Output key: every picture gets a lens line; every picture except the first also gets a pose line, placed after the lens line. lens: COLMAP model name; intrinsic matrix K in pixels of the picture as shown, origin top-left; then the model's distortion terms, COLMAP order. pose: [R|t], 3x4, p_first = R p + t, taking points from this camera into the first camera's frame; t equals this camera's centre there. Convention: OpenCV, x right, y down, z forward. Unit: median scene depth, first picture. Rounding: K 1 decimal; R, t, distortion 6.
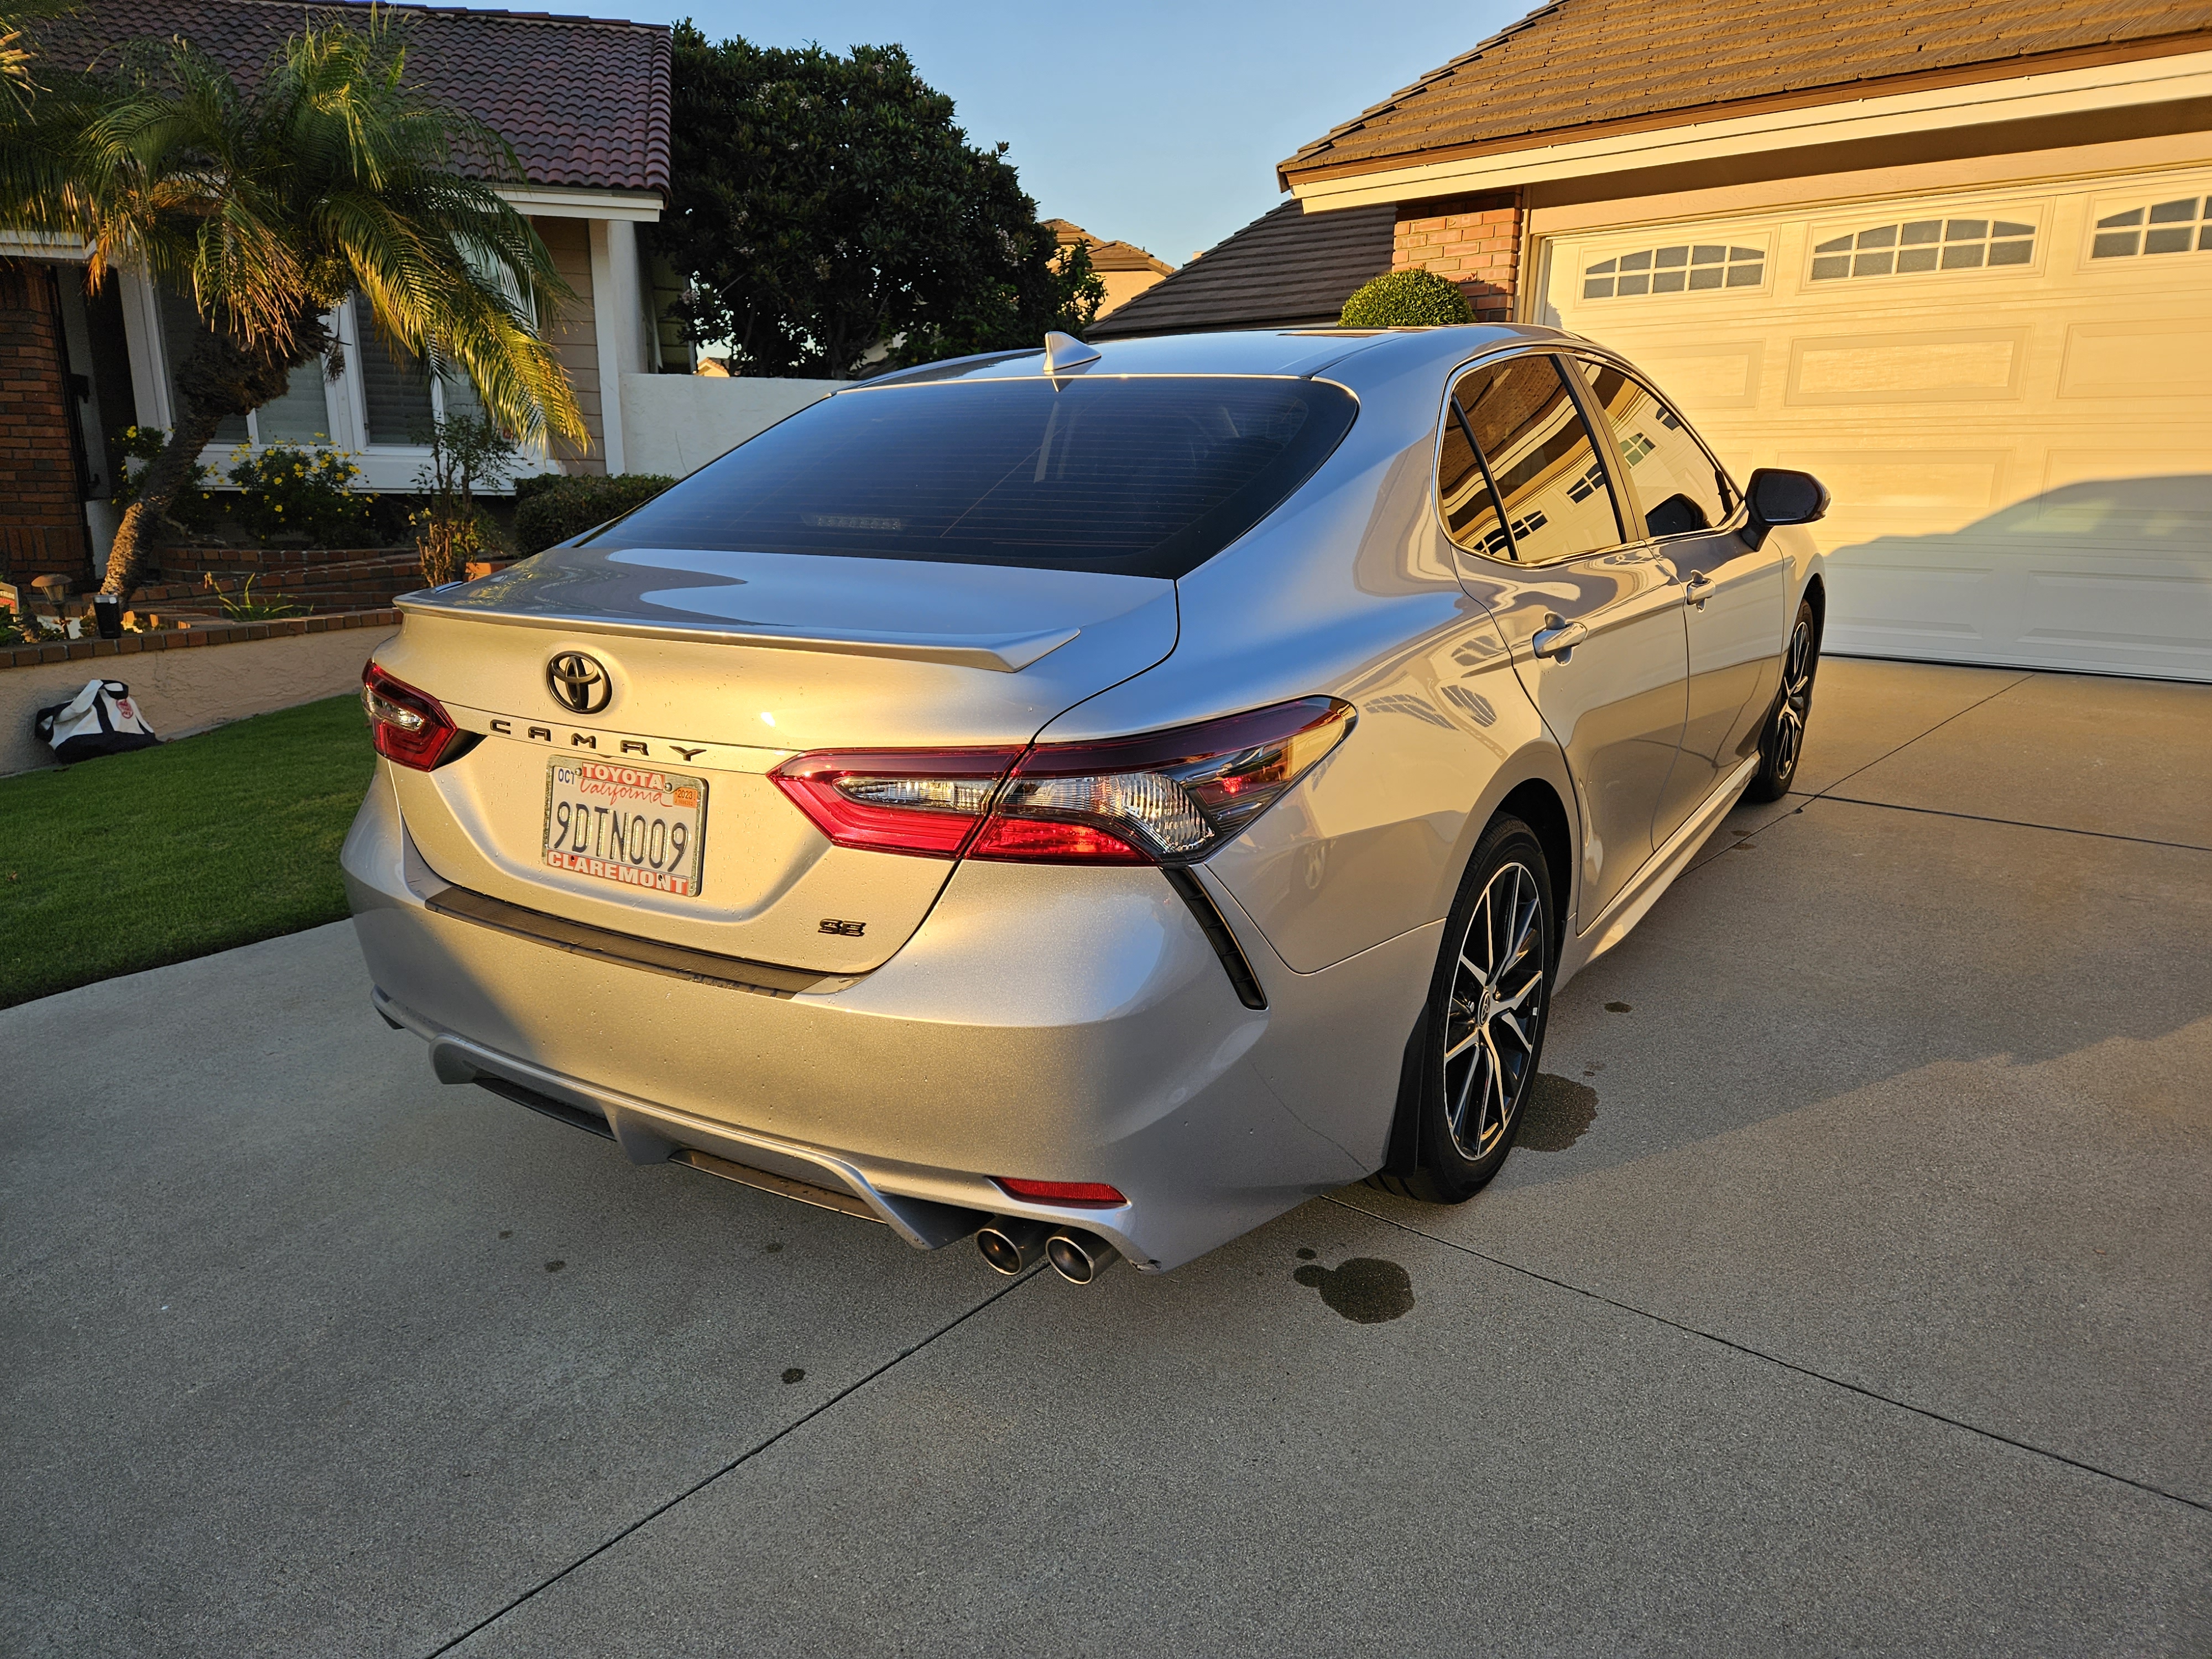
lens RADIAL K [[1492.5, 0, 1117.9], [0, 1492.5, 816.9], [0, 0, 1]] dist [0.076261, -0.070210]
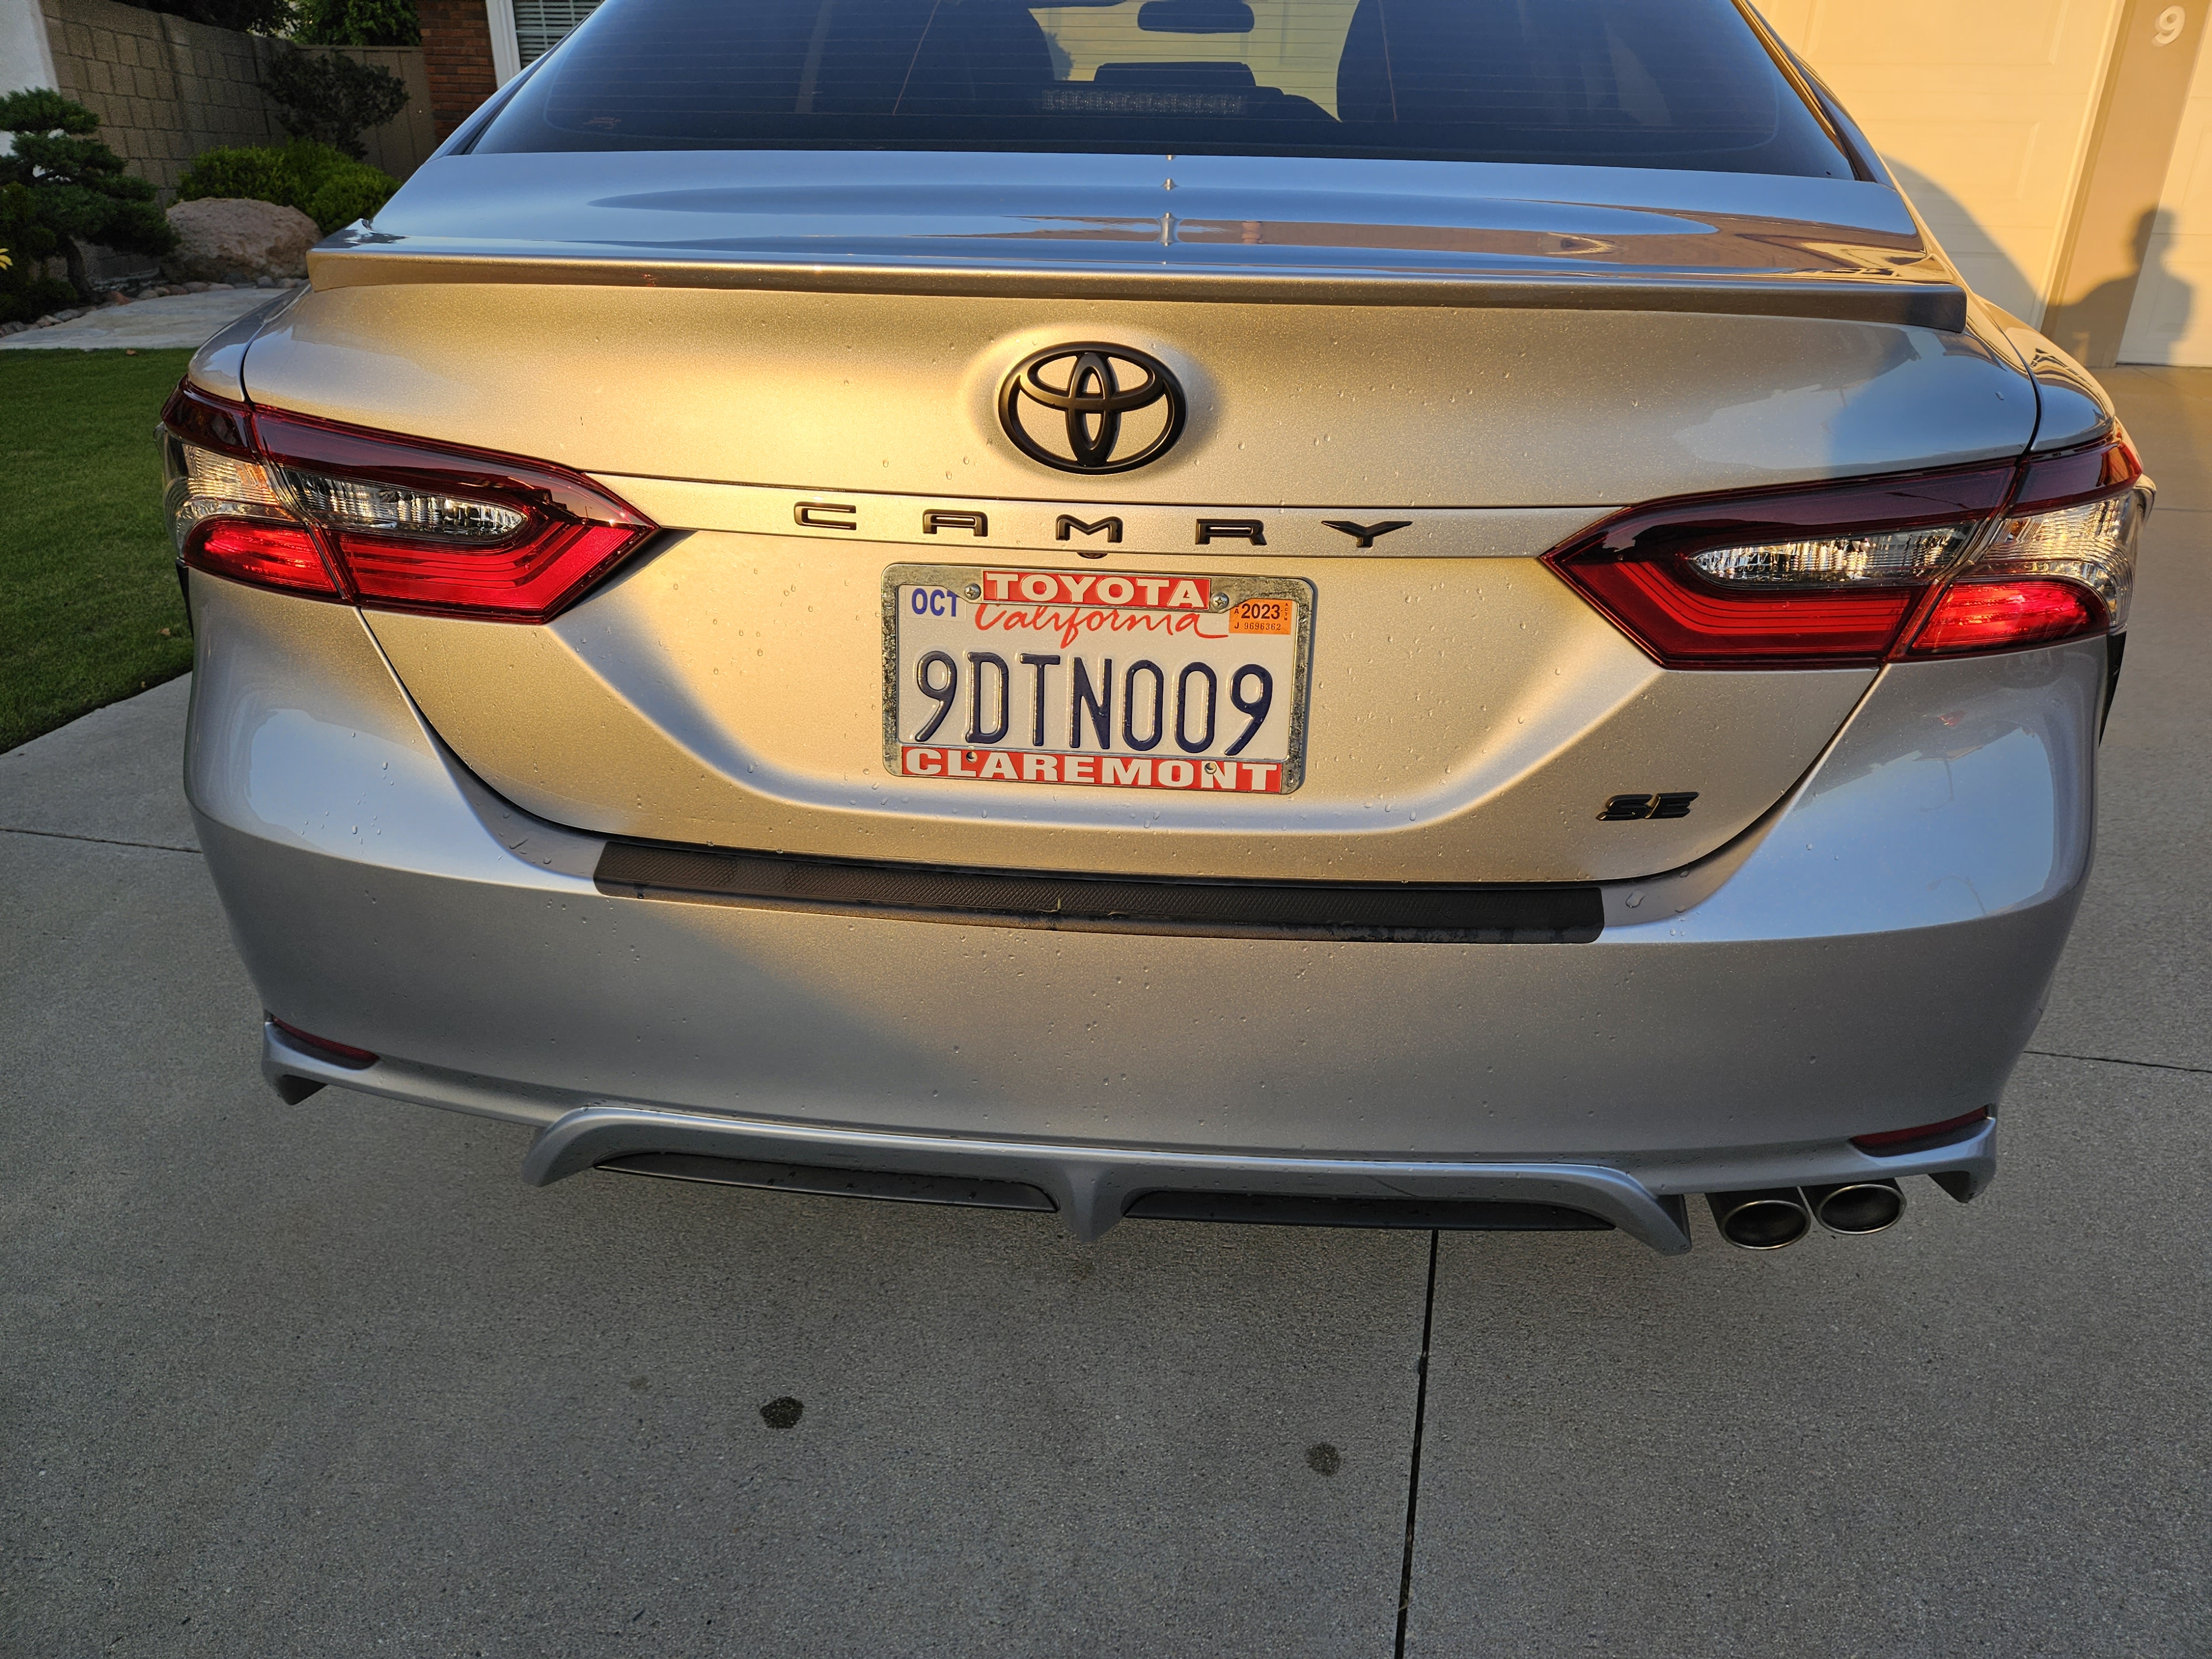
lens RADIAL K [[1492.5, 0, 1103.4], [0, 1492.5, 831.0], [0, 0, 1]] dist [0.076261, -0.070210]
pose [[0.879998, -0.181434, 0.438958, -0.577255], [0.093472, 0.972248, 0.214470, -0.057878], [-0.465689, -0.147703, 0.872535, 0.529238]]
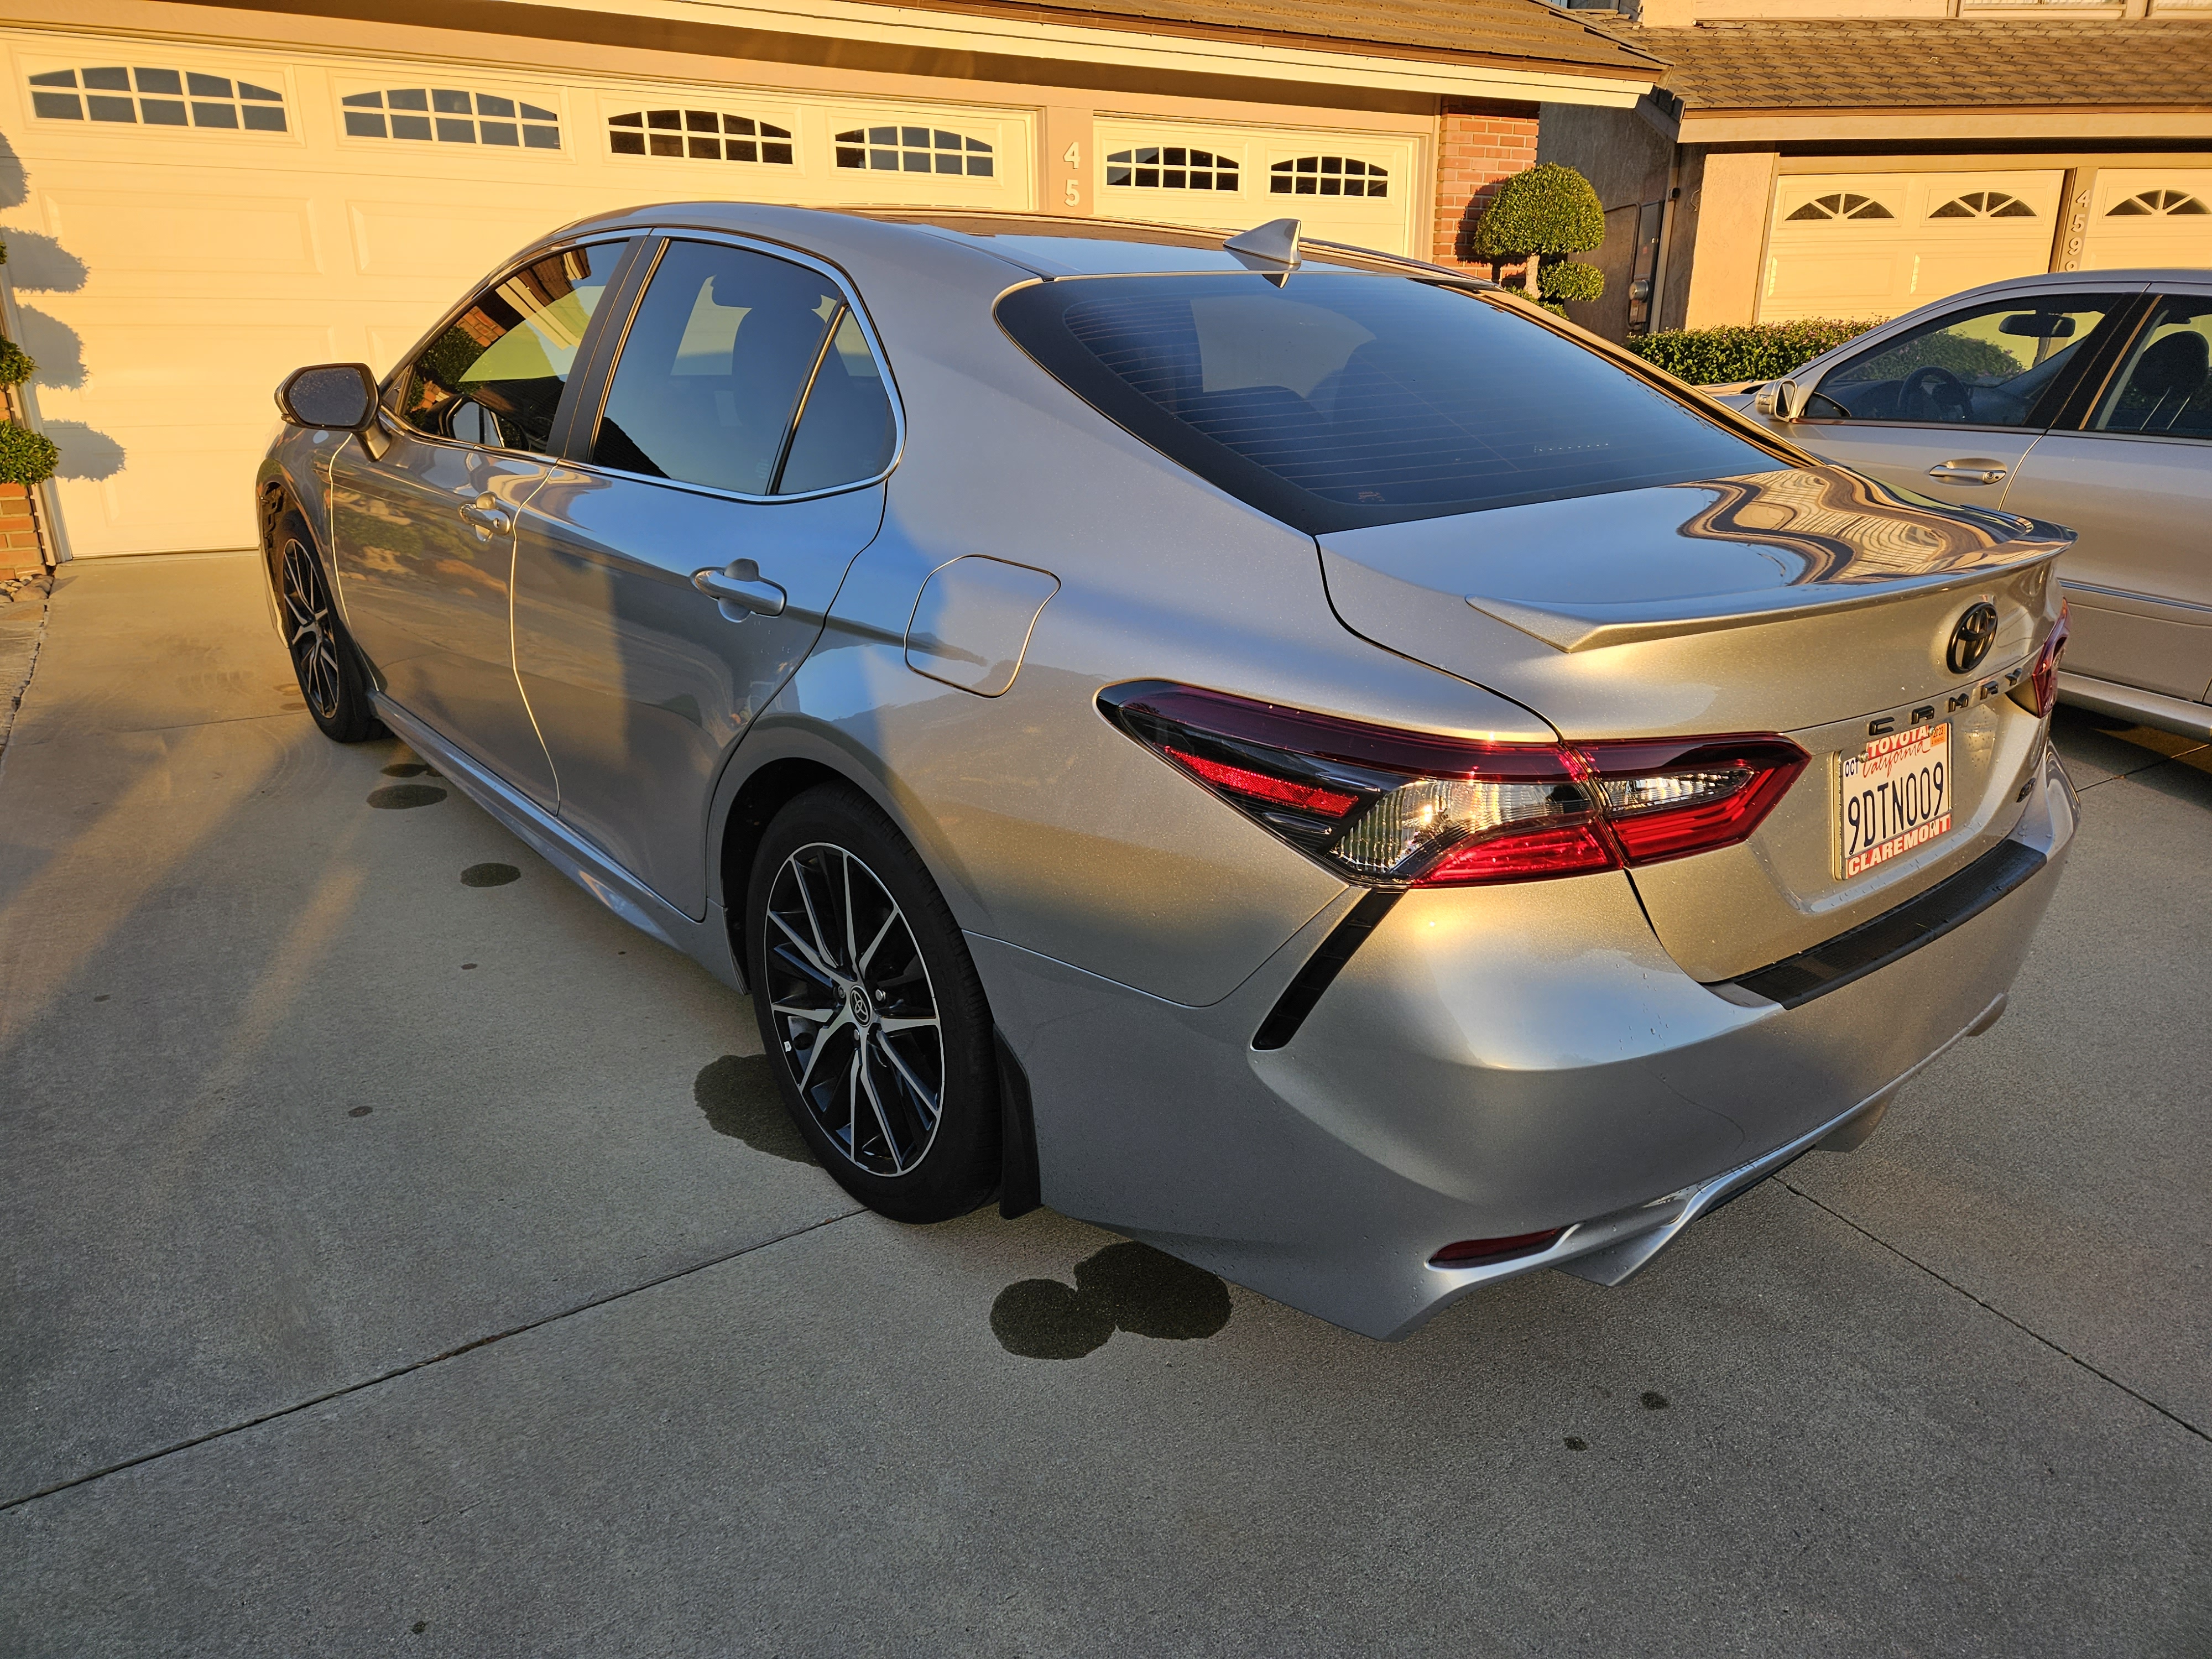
lens RADIAL K [[1492.5, 0, 1099.6], [0, 1492.5, 845.9], [0, 0, 1]] dist [0.076261, -0.070210]
pose [[0.303248, -0.318065, 0.898263, -1.301922], [0.229055, 0.939342, 0.255283, -0.304991], [-0.924973, 0.128338, 0.357708, 1.130156]]
